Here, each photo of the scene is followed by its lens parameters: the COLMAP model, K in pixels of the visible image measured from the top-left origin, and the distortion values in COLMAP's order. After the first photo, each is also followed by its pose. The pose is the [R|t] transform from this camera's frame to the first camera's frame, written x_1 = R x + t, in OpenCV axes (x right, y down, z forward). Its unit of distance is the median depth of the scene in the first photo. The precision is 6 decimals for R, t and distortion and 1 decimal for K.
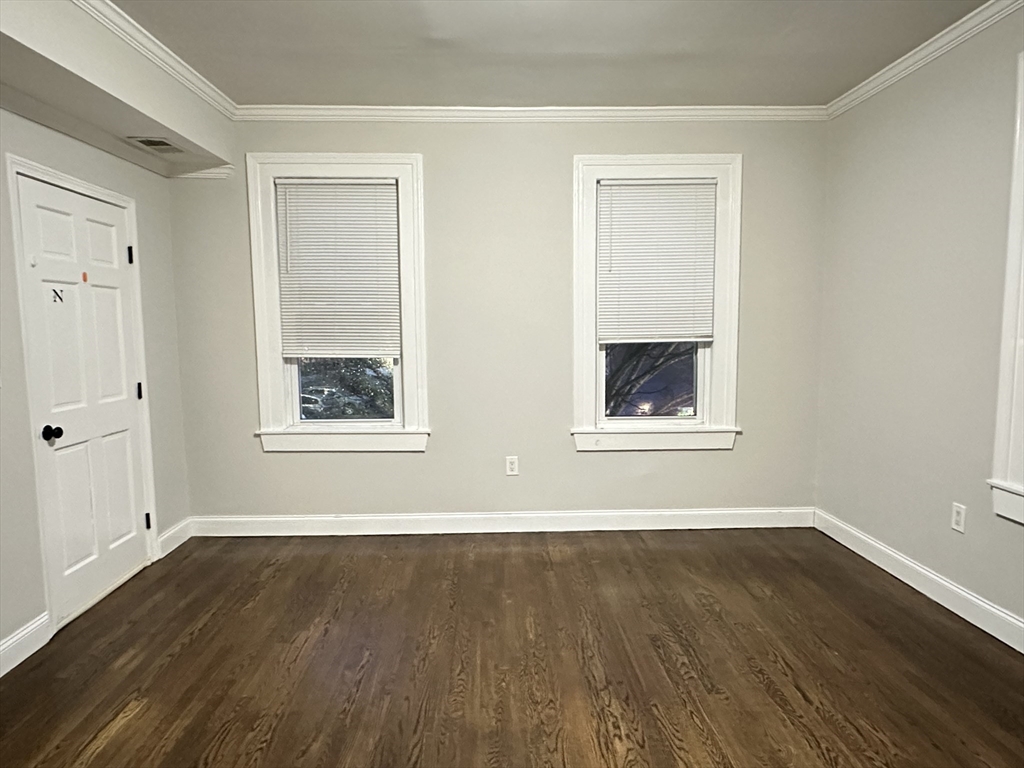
lens RADIAL K [[629.4, 0, 509.6], [0, 629.4, 384.7], [0, 0, 1]] dist [-0.000189, -0.001378]
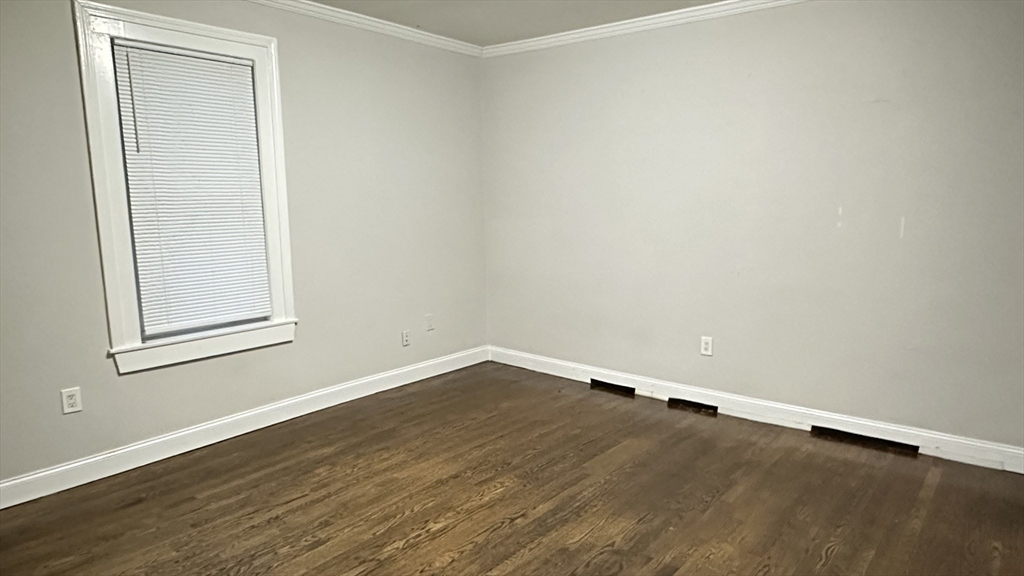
lens RADIAL K [[628.3, 0, 512.0], [0, 628.3, 288.0], [0, 0, 1]] dist [0.004215, 0.001252]
pose [[-0.749335, -0.063826, 0.659109, -0.433766], [0.086655, 0.977334, 0.193158, -0.094774], [-0.656497, 0.201855, -0.726819, 0.954196]]
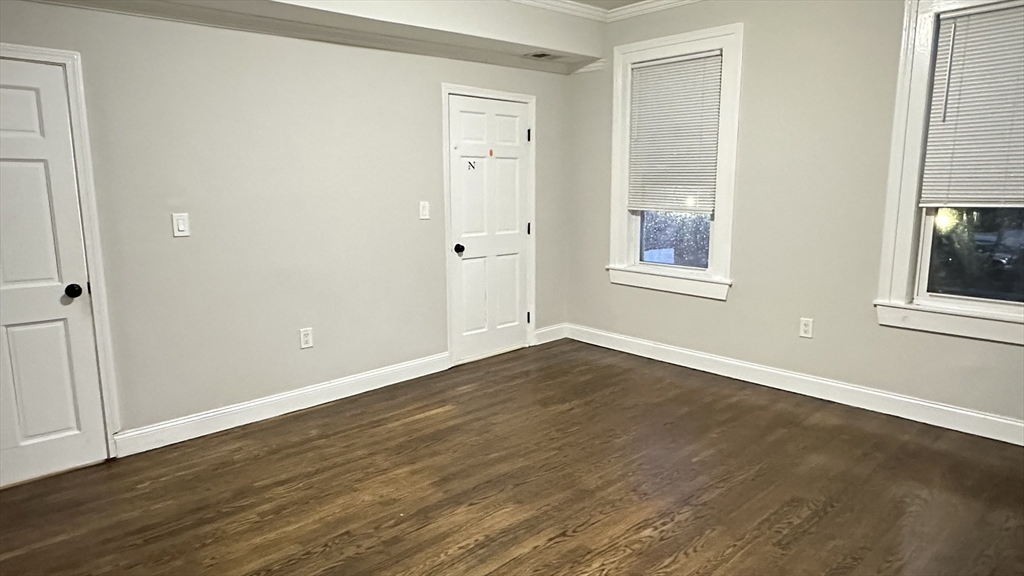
lens RADIAL K [[628.3, 0, 512.0], [0, 628.3, 288.0], [0, 0, 1]] dist [0.004215, 0.001252]
pose [[0.658255, 0.129067, -0.741648, 0.458771], [-0.072731, 0.991488, 0.107993, -0.007777], [0.749273, -0.017146, 0.662039, -0.003904]]
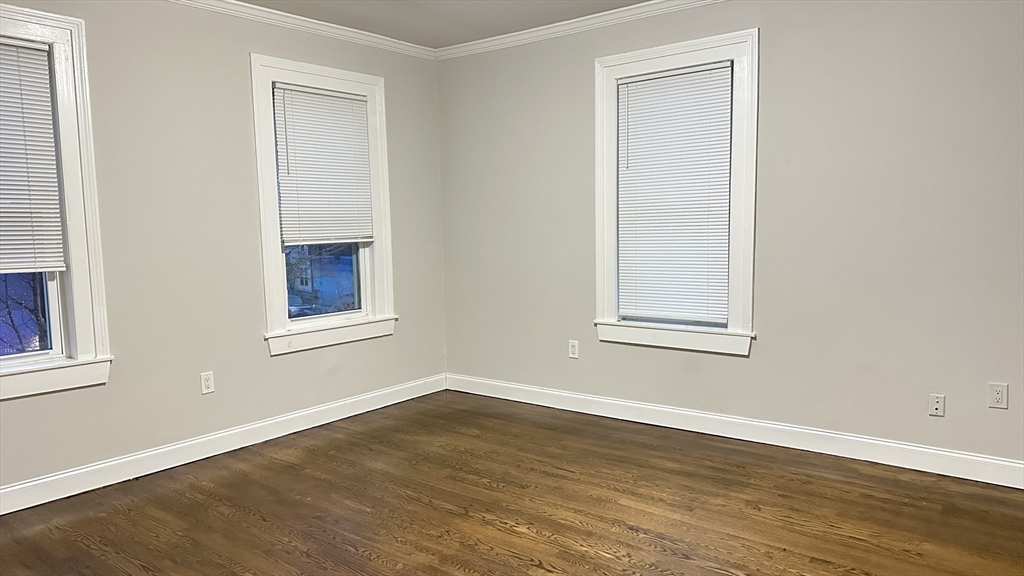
lens RADIAL K [[707.2, 0, 511.0], [0, 707.2, 290.6], [0, 0, 1]] dist [0.120992, -0.192269]
pose [[0.640931, -0.075941, 0.763832, -0.535883], [0.083341, 0.996096, 0.029102, 0.002987], [-0.763060, 0.045006, 0.644758, -0.009266]]
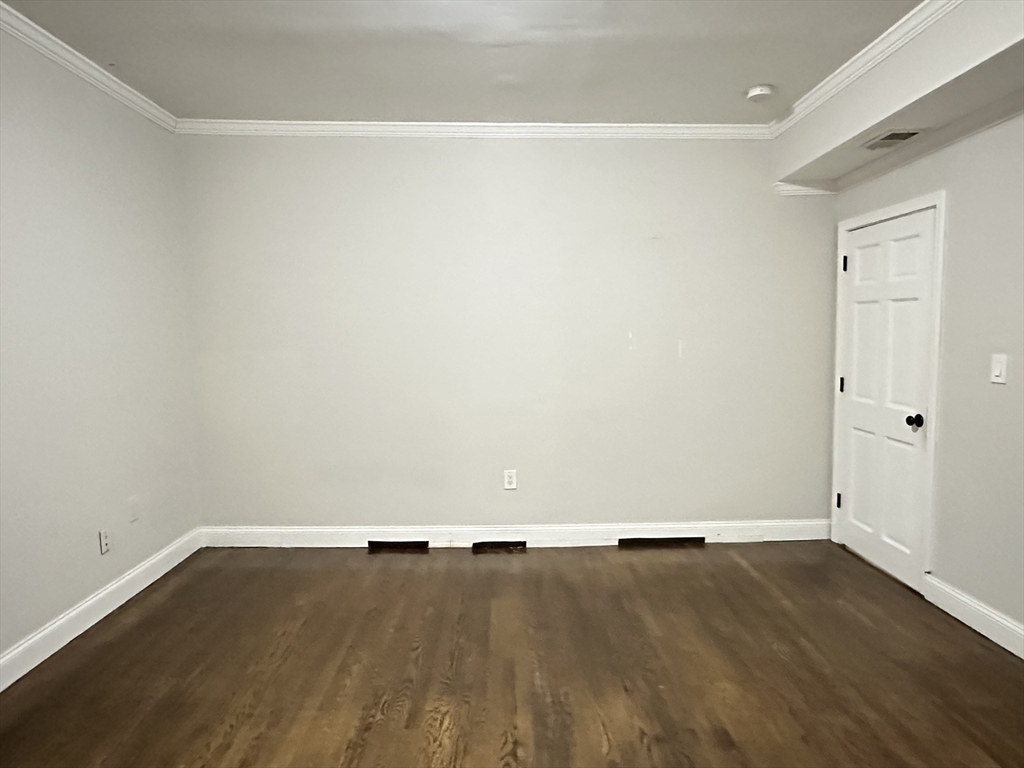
lens RADIAL K [[629.4, 0, 509.6], [0, 629.4, 384.7], [0, 0, 1]] dist [-0.000189, -0.001378]
pose [[-0.999358, 0.030530, 0.018729, 0.020977], [0.033417, 0.982959, 0.180763, -0.094967], [-0.012891, 0.181273, -0.983348, 0.943718]]
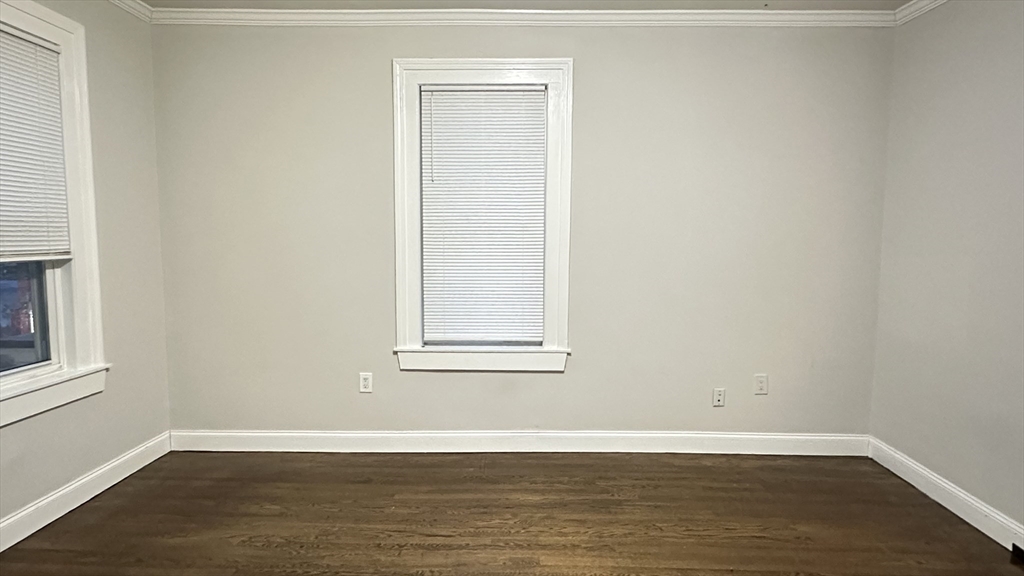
lens RADIAL K [[588.5, 0, 512.0], [0, 588.5, 288.0], [0, 0, 1]] dist [0.002542, -0.001195]
pose [[0.045378, -0.073152, 0.996288, -0.398537], [0.085539, 0.993937, 0.069083, -0.040090], [-0.995301, 0.082087, 0.051360, 0.459391]]
